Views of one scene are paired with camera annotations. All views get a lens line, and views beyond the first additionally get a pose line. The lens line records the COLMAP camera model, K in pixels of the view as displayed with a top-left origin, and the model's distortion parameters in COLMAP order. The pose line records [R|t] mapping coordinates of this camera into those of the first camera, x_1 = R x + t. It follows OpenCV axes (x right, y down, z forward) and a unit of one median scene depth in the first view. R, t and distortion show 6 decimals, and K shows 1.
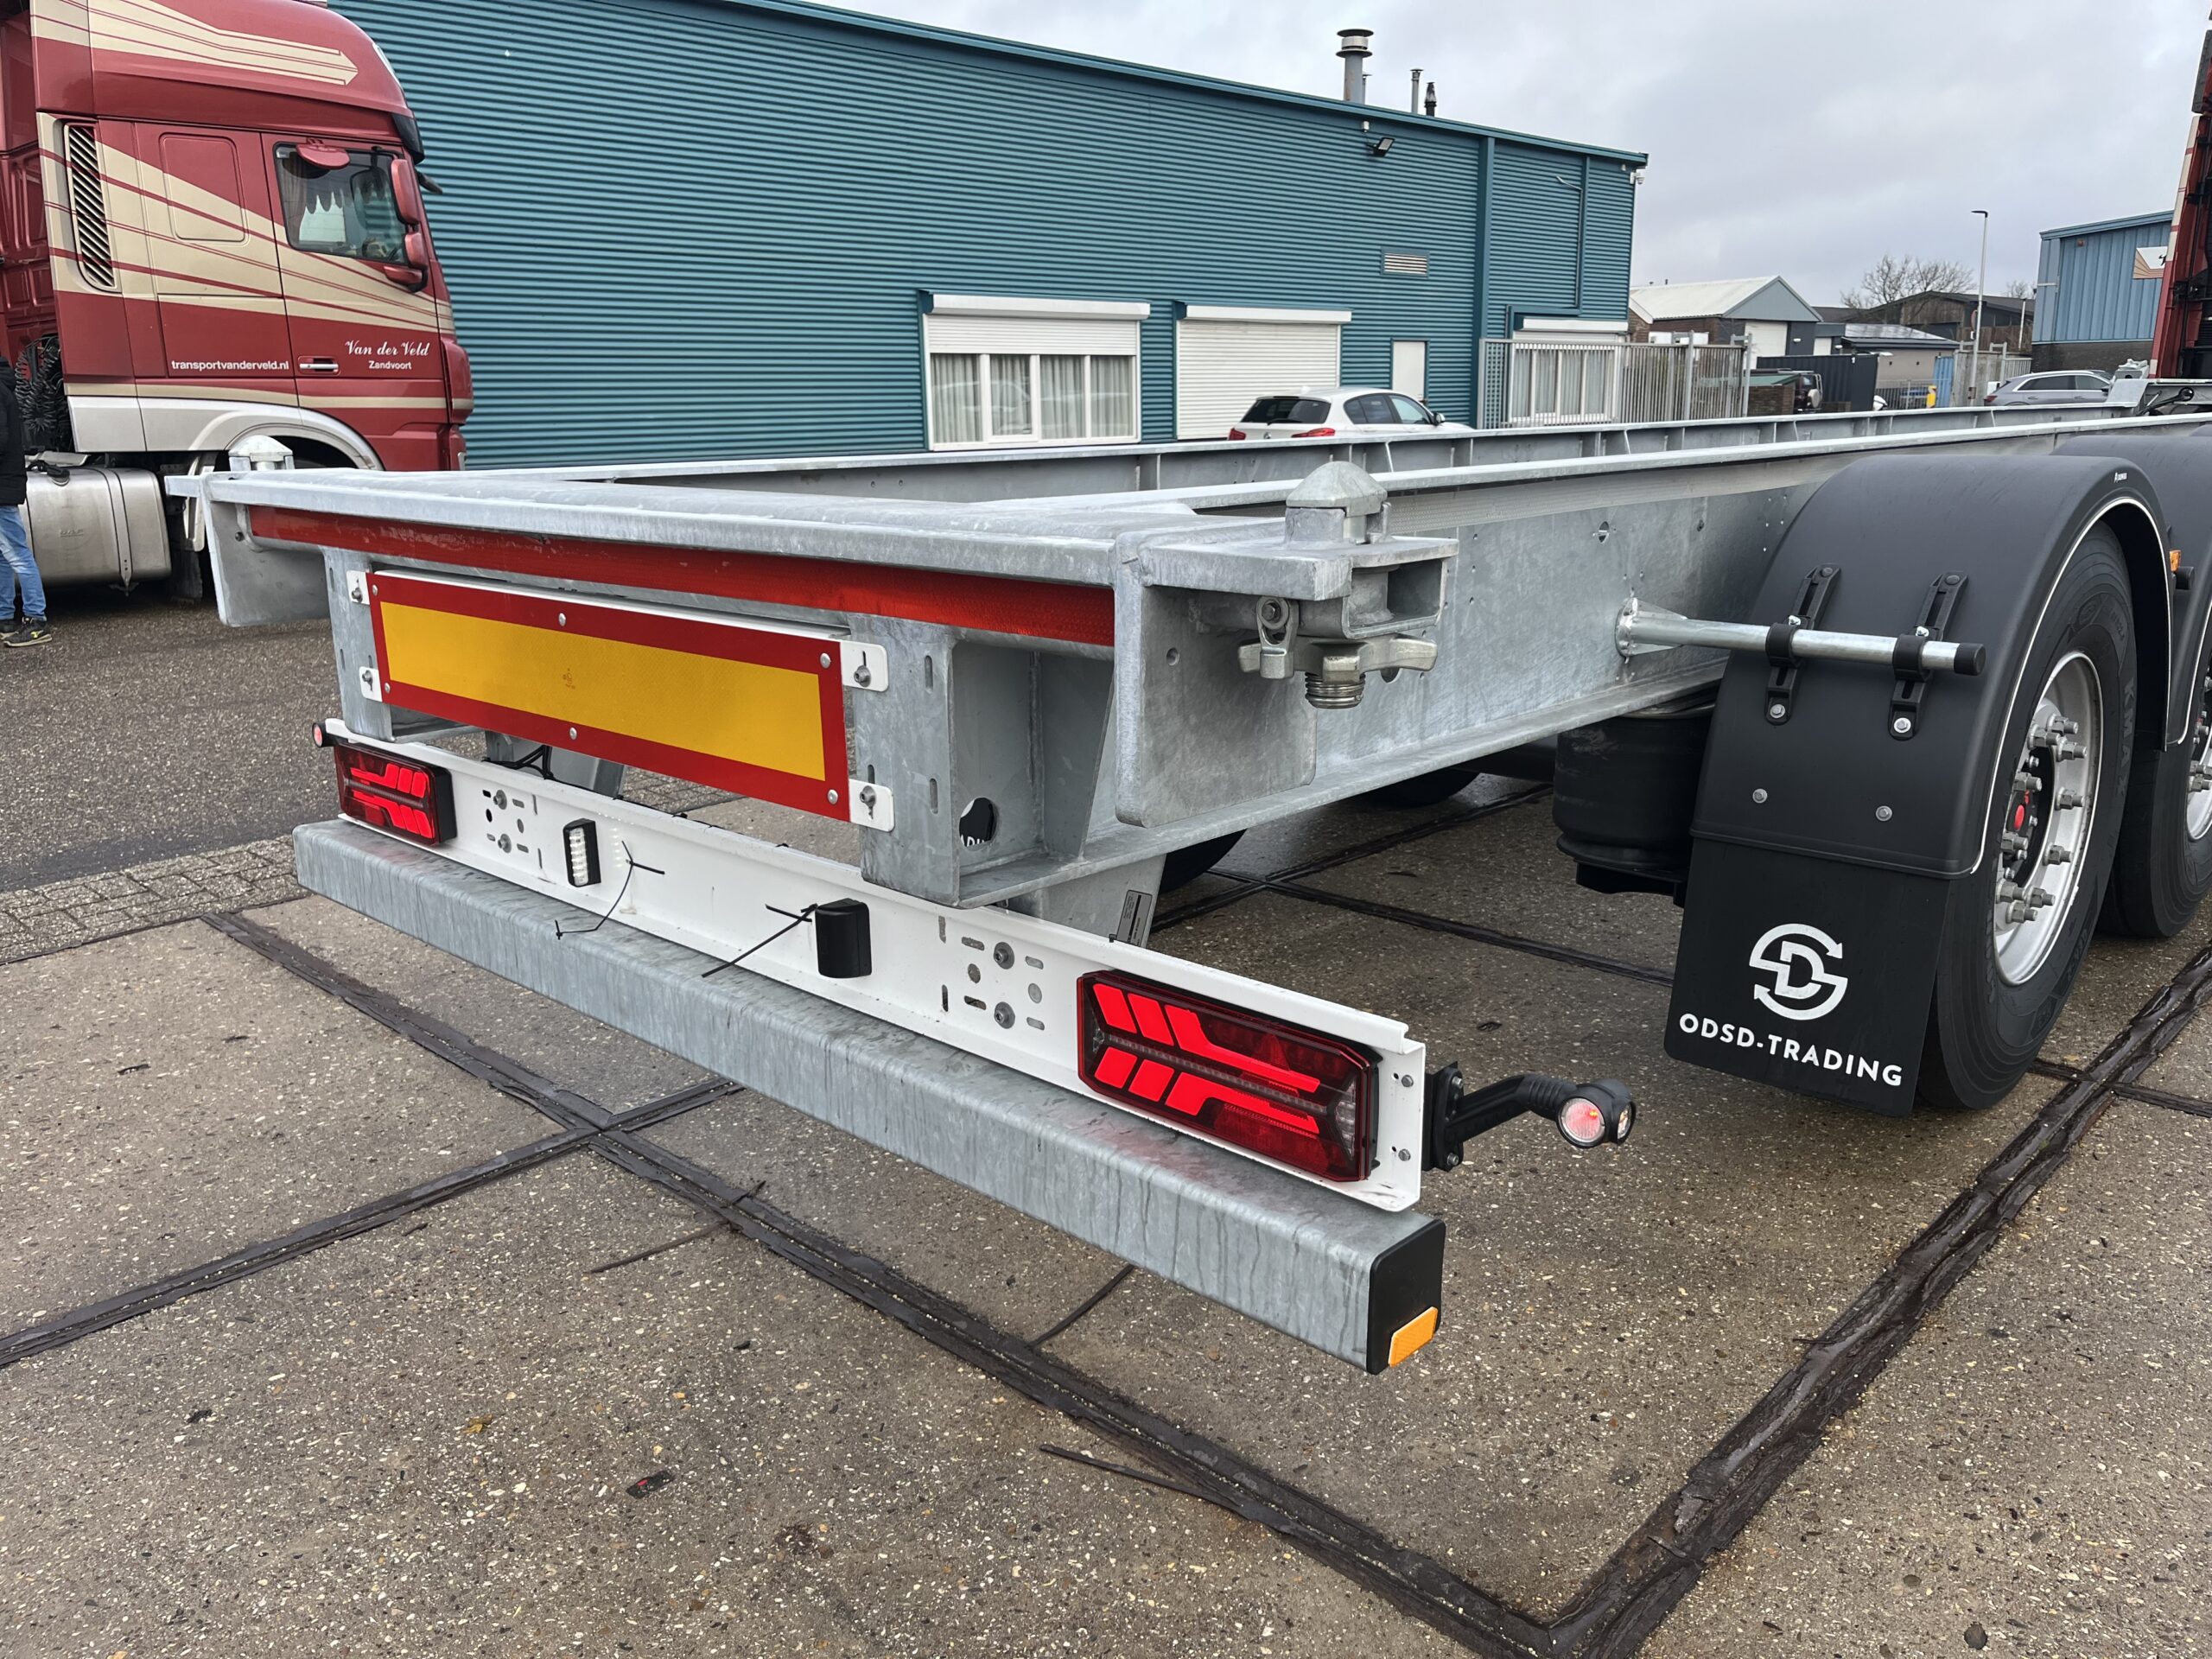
lens RADIAL K [[1684.9, 0, 1098.2], [0, 1684.9, 837.0], [0, 0, 1]] dist [0.055498, -0.078858]
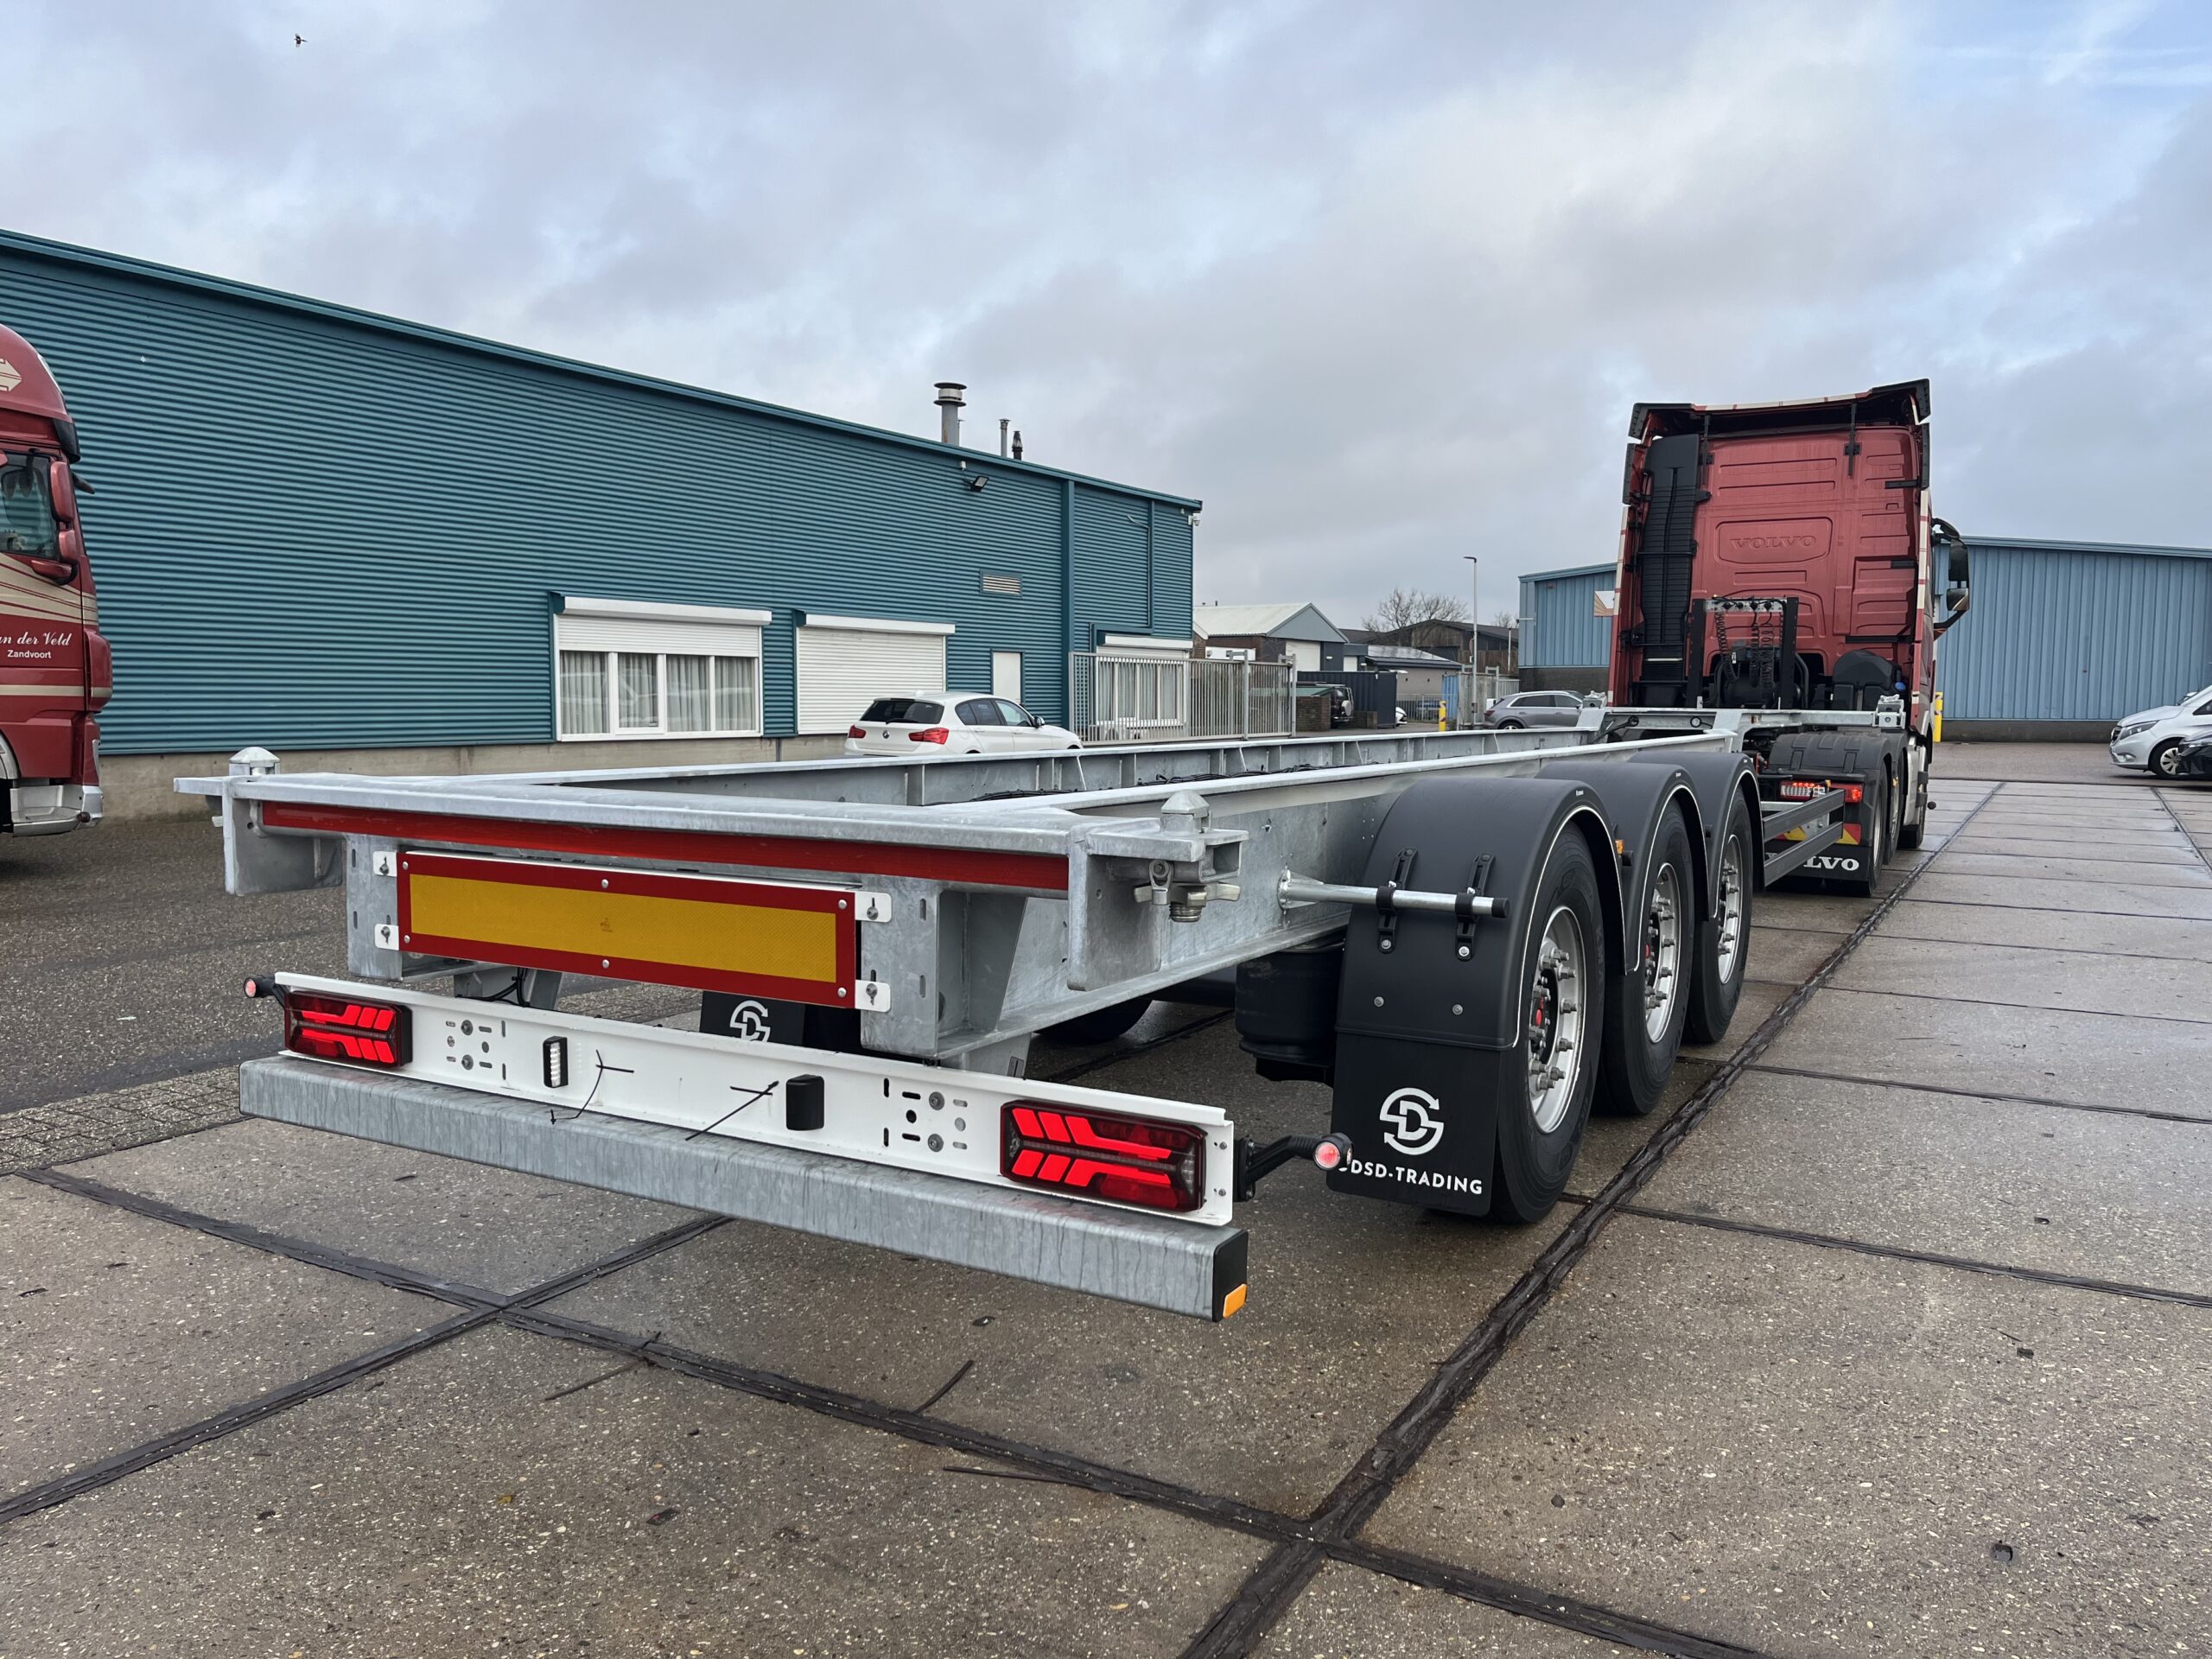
lens RADIAL K [[1684.9, 0, 1100.9], [0, 1684.9, 821.7], [0, 0, 1]] dist [0.055498, -0.078858]
pose [[0.969954, 0.005087, 0.243234, -0.200858], [0.038004, 0.984340, -0.172137, 0.064099], [-0.240301, 0.176209, 0.954571, -0.369366]]
